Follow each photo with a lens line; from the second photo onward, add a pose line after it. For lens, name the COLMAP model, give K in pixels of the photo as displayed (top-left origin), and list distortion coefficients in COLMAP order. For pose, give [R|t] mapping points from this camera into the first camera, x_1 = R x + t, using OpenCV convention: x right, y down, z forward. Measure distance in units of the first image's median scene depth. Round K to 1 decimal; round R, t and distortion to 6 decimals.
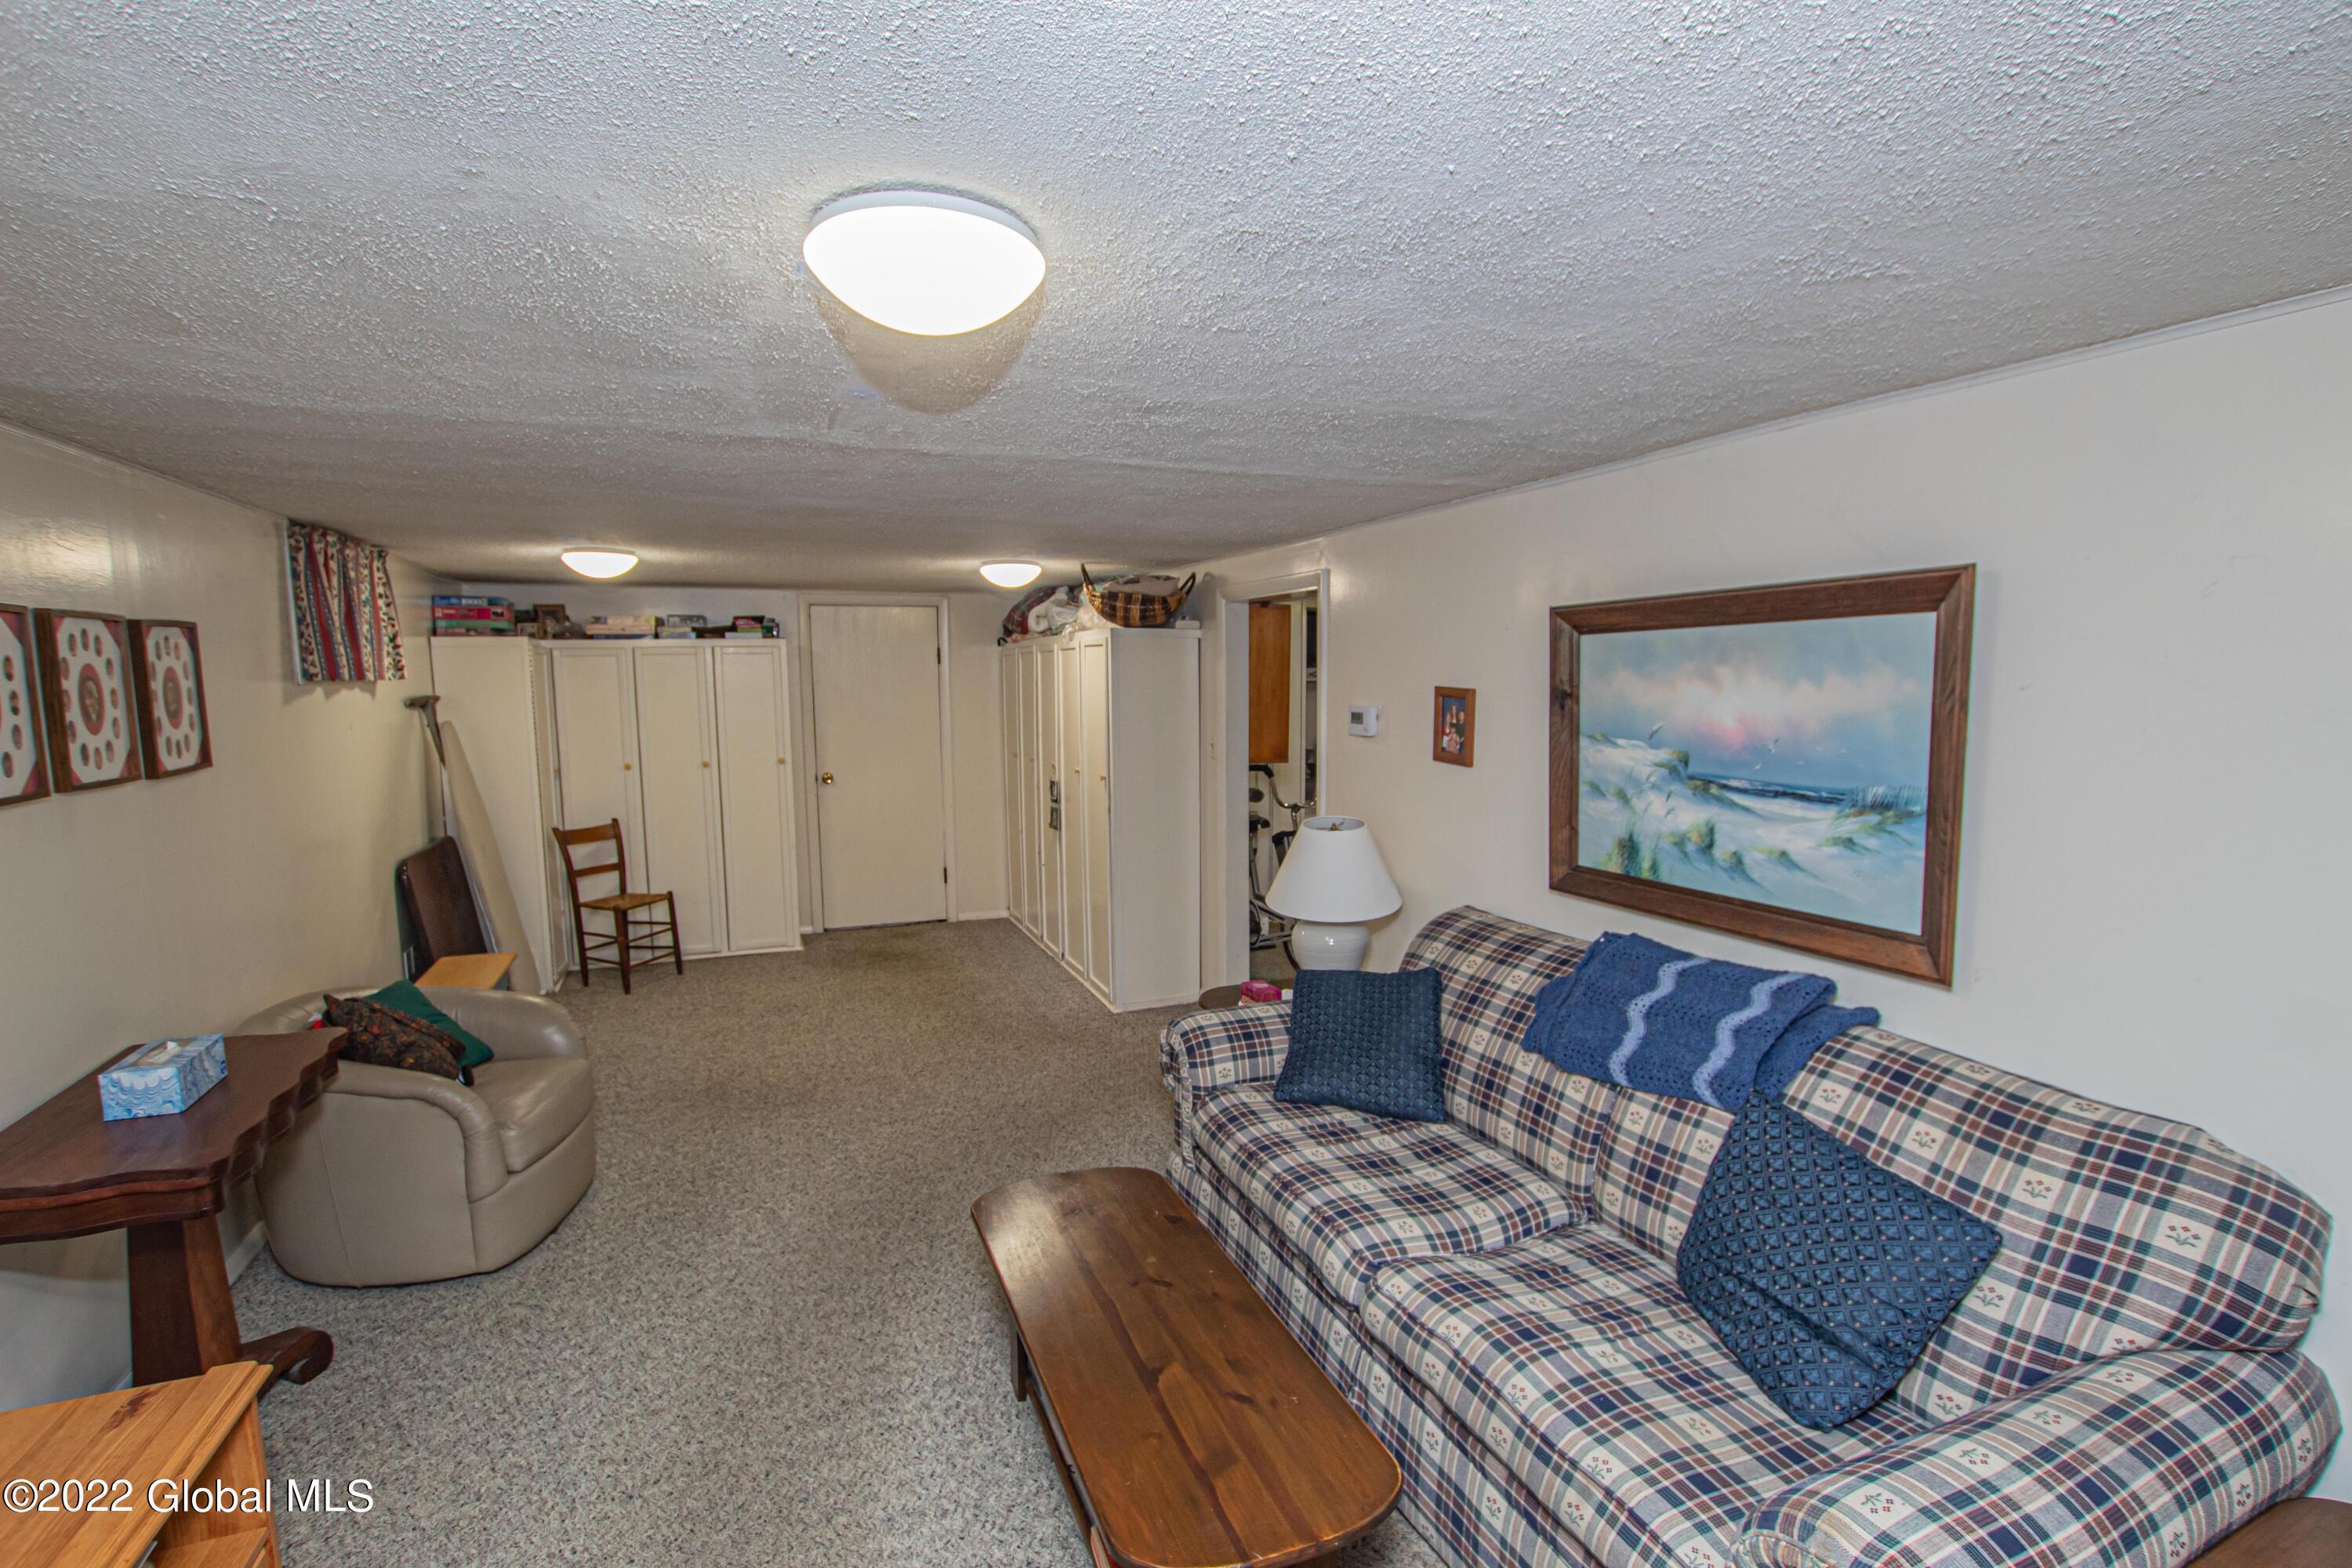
lens RADIAL K [[1086.0, 0, 1174.9], [0, 1086.0, 806.2], [0, 0, 1]] dist [-0.033967, 0.004592]
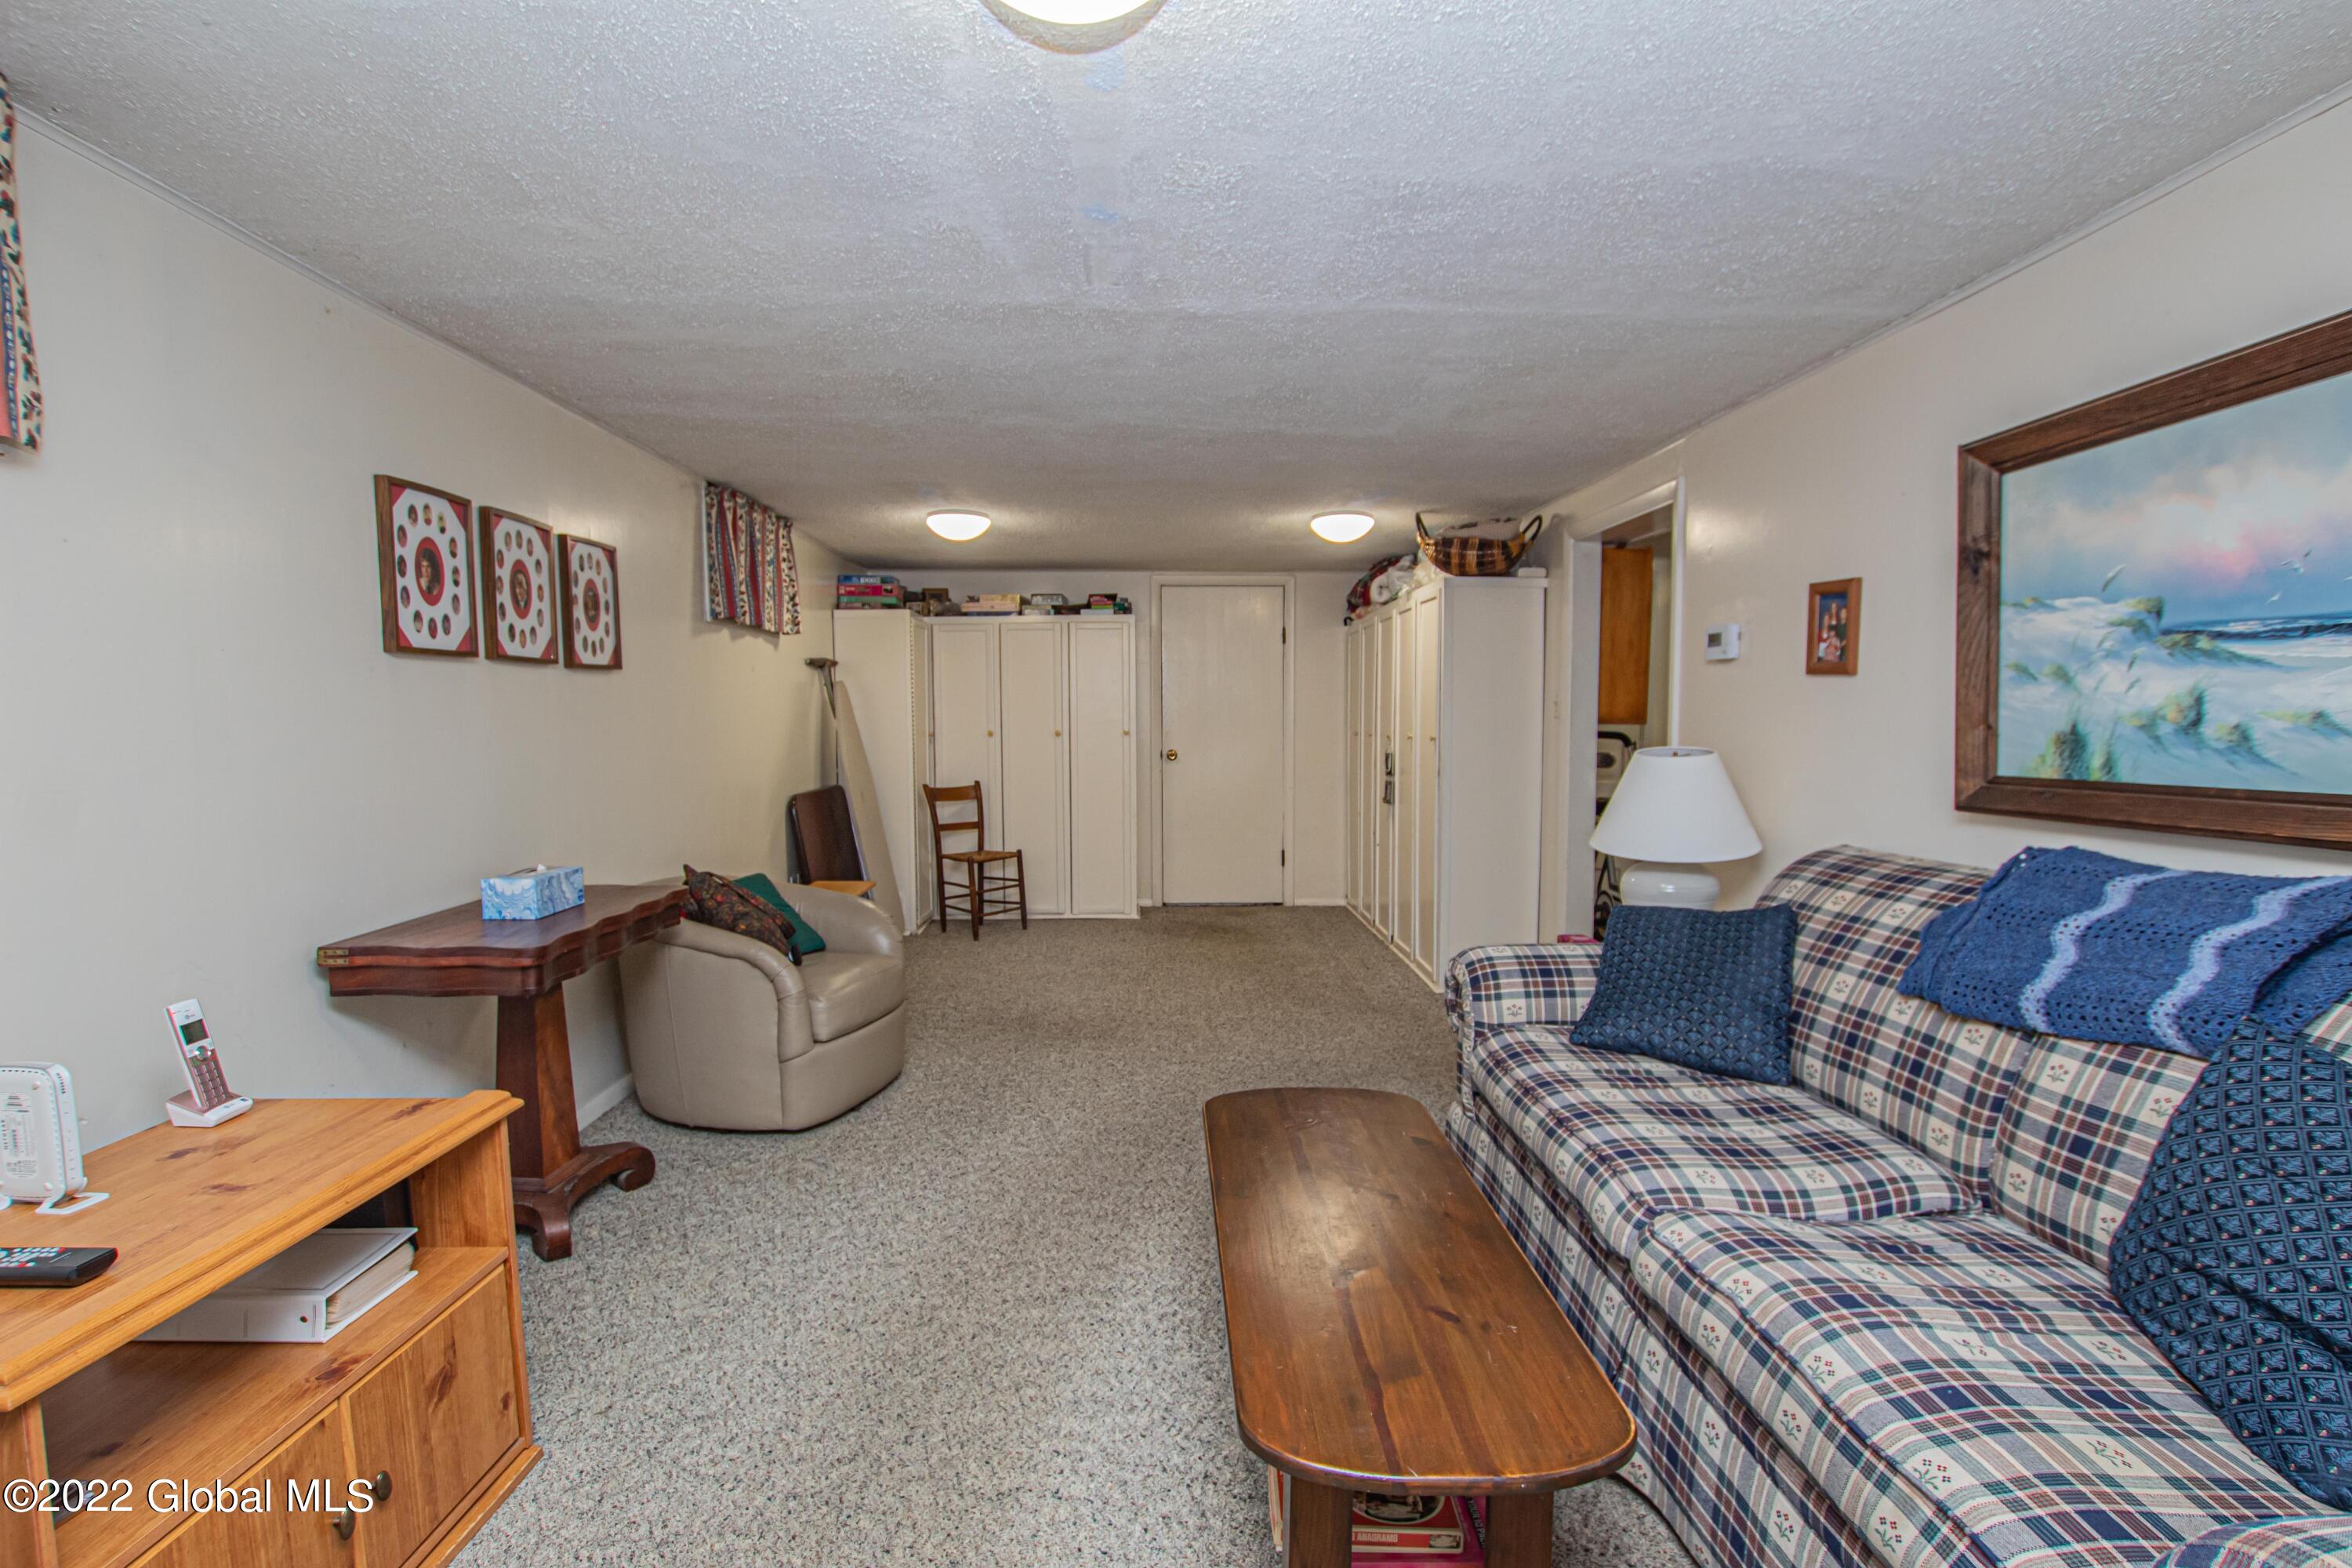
lens RADIAL K [[1086.0, 0, 1174.9], [0, 1086.0, 806.2], [0, 0, 1]] dist [-0.033967, 0.004592]
pose [[0.938896, 0.030561, -0.342842, 0.097688], [-0.042720, 0.998696, -0.027968, 0.139961], [0.341540, 0.040905, 0.938977, 0.104564]]
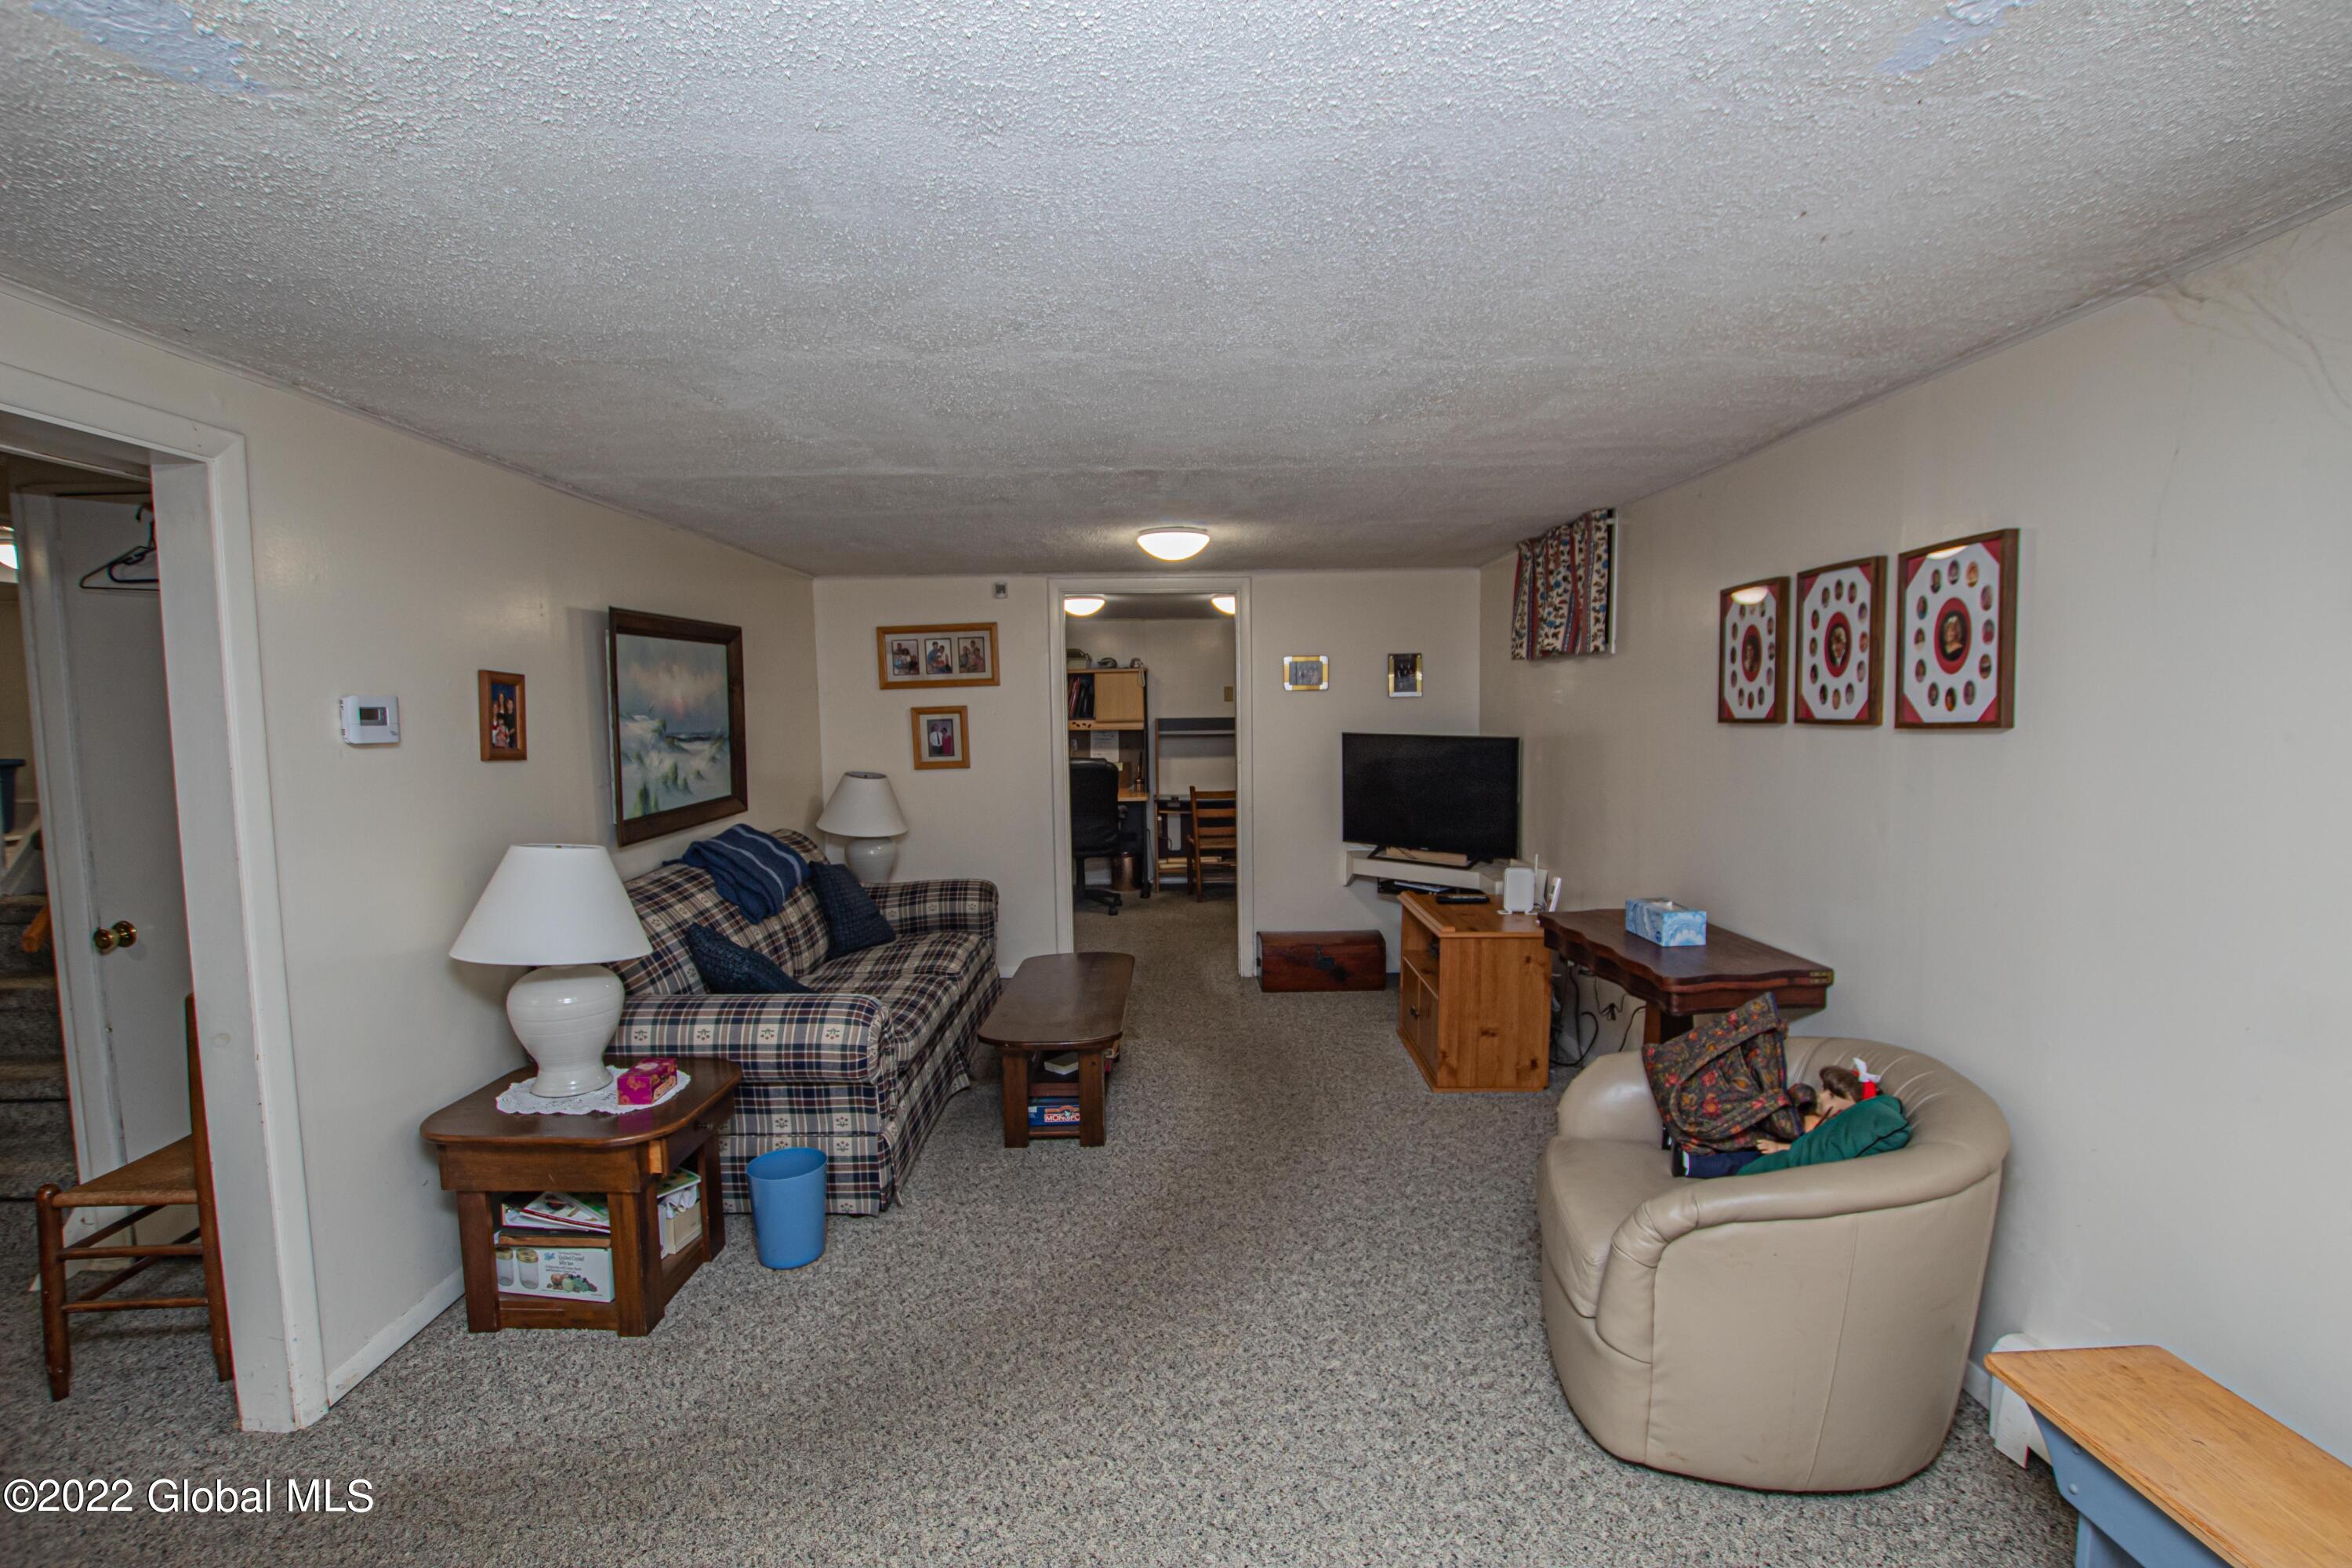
lens RADIAL K [[1086.0, 0, 1174.9], [0, 1086.0, 806.2], [0, 0, 1]] dist [-0.033967, 0.004592]
pose [[-0.930834, -0.015021, 0.365134, -0.747086], [0.062046, 0.978153, 0.198413, -0.188435], [-0.360138, 0.207345, -0.909565, 2.151347]]
